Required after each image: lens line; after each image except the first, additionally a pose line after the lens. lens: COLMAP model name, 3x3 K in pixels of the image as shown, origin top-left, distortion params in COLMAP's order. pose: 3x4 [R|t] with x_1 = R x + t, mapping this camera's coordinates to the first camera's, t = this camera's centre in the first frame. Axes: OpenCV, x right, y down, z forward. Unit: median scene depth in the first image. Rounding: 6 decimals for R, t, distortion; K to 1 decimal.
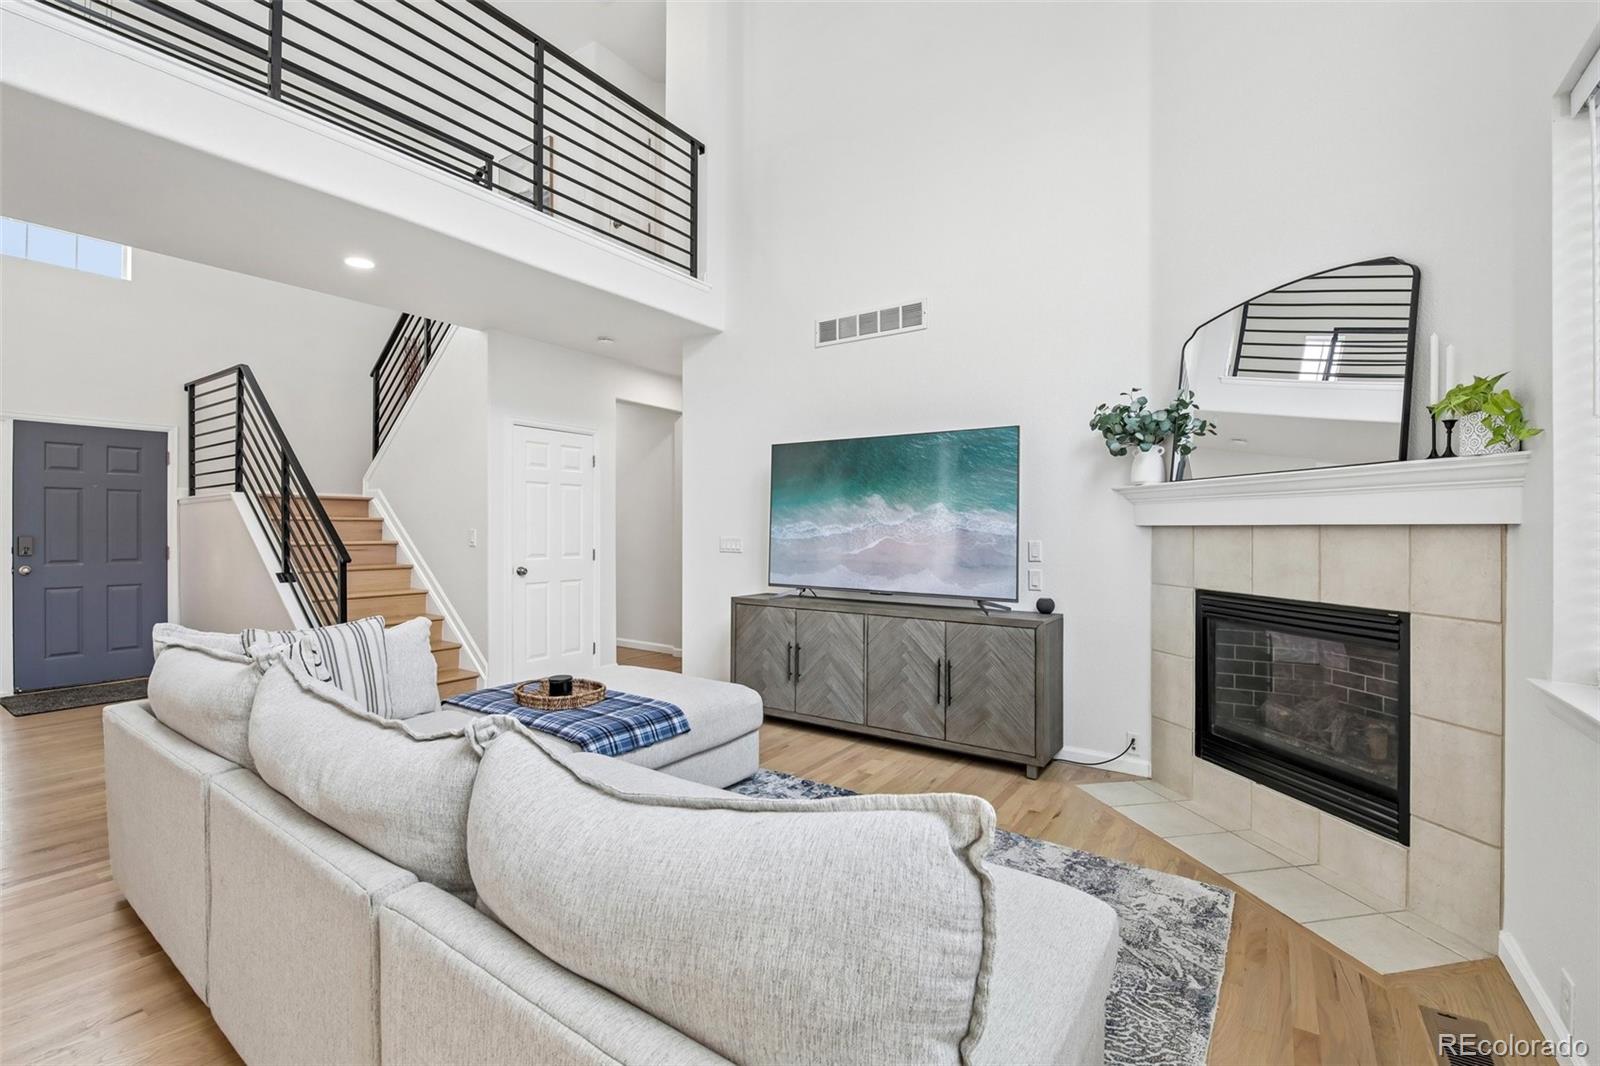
lens RADIAL K [[712.1, 0, 795.0], [0, 712.1, 535.8], [0, 0, 1]] dist [-0.010516, -0.003349]
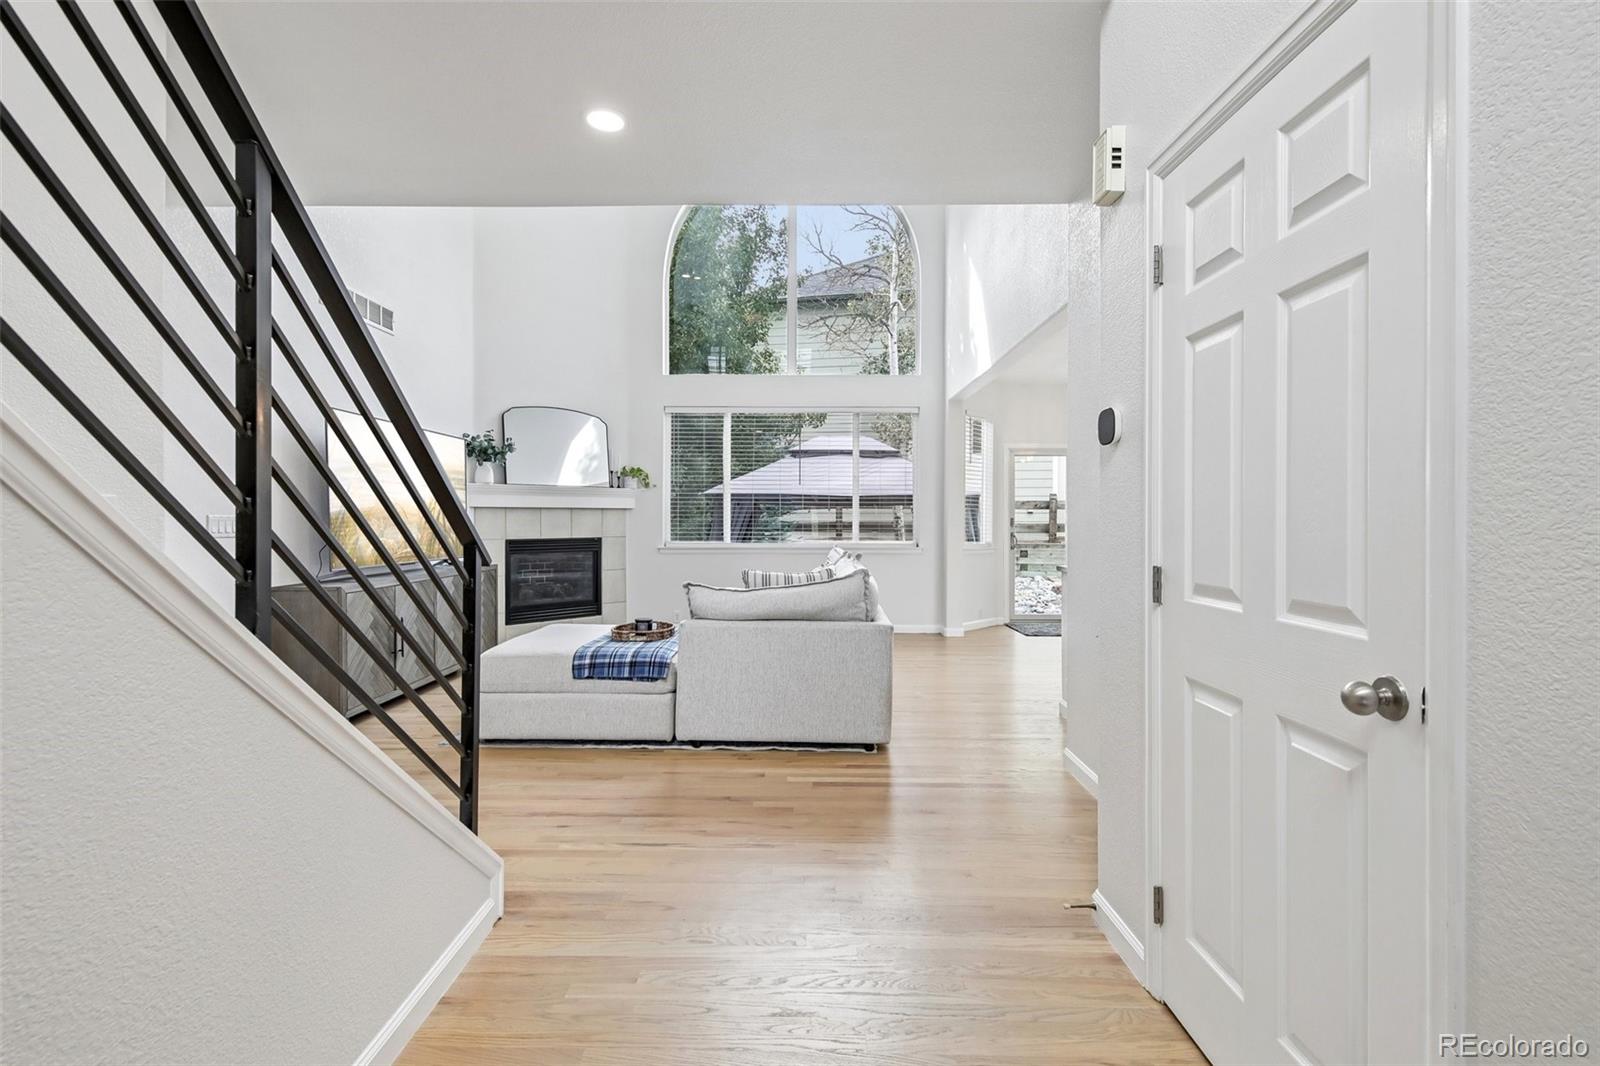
lens RADIAL K [[712.1, 0, 800.3], [0, 712.1, 529.2], [0, 0, 1]] dist [-0.010516, -0.003349]
pose [[-0.576728, -0.014010, 0.816816, -1.501531], [0.007075, 0.999730, 0.022143, 0.008640], [-0.816905, 0.018549, -0.576473, 1.464449]]
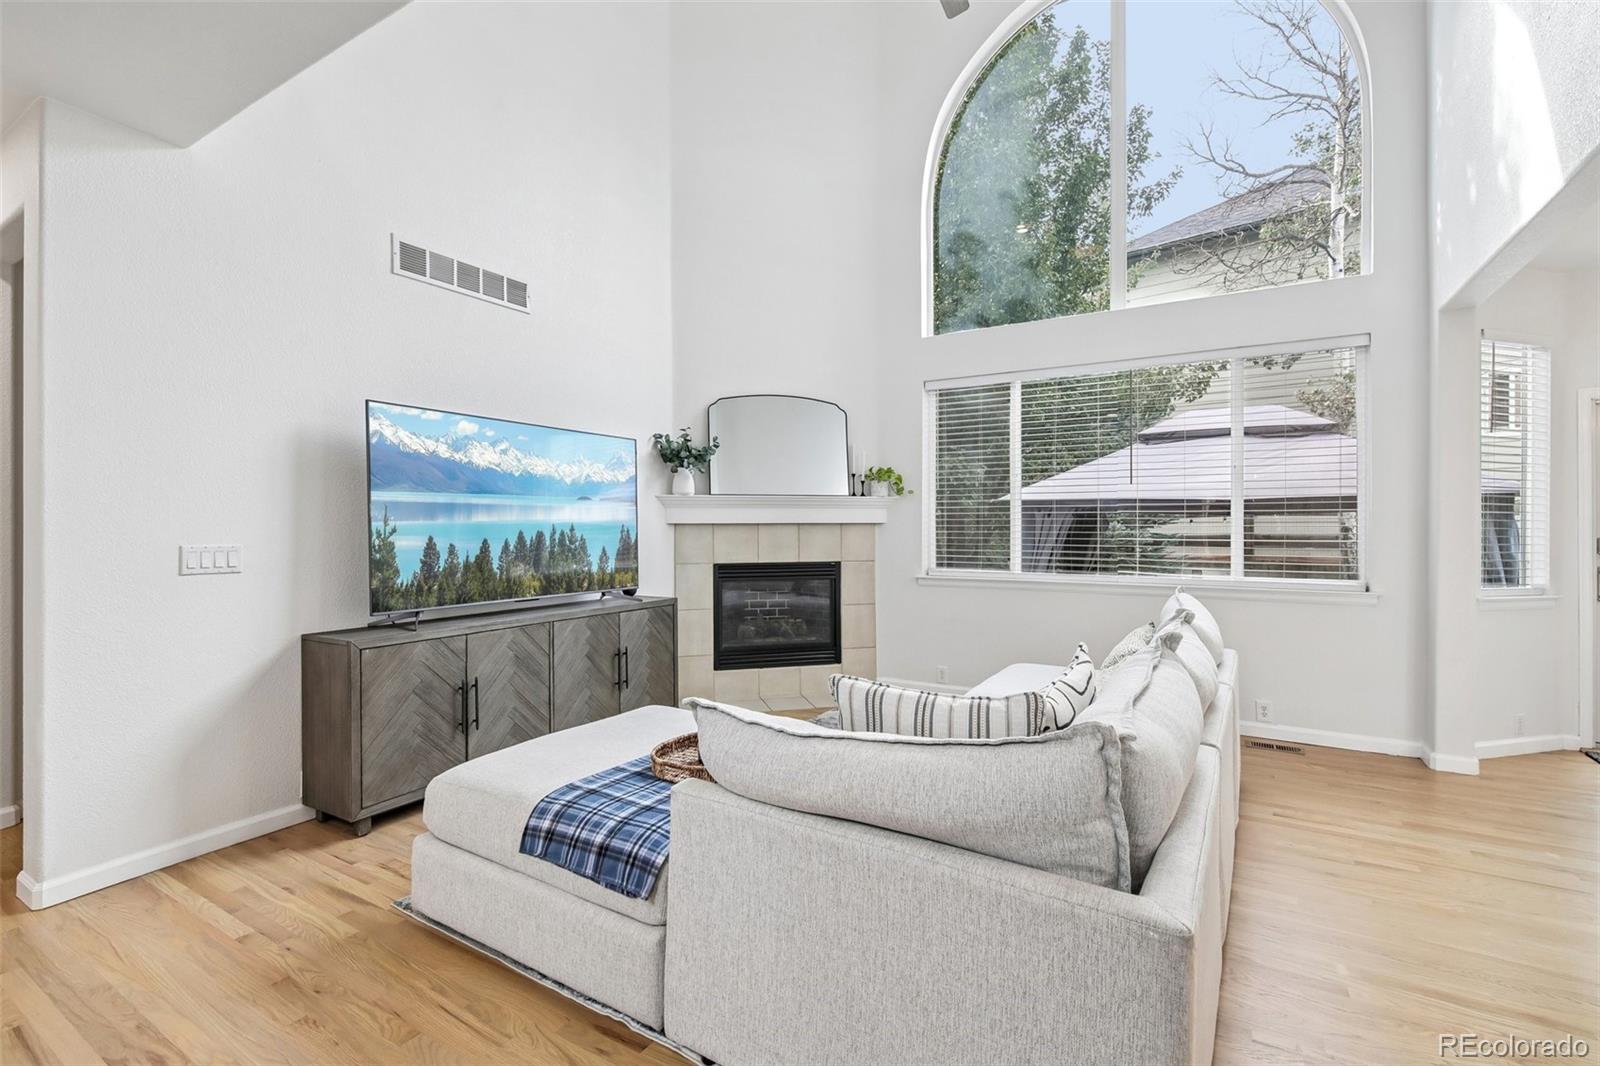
lens RADIAL K [[712.1, 0, 798.2], [0, 712.1, 528.8], [0, 0, 1]] dist [-0.010516, -0.003349]
pose [[-0.074898, -0.007031, 0.997166, -1.013391], [0.012221, 0.999894, 0.007968, -0.012890], [-0.997116, 0.012783, -0.074804, 0.929896]]
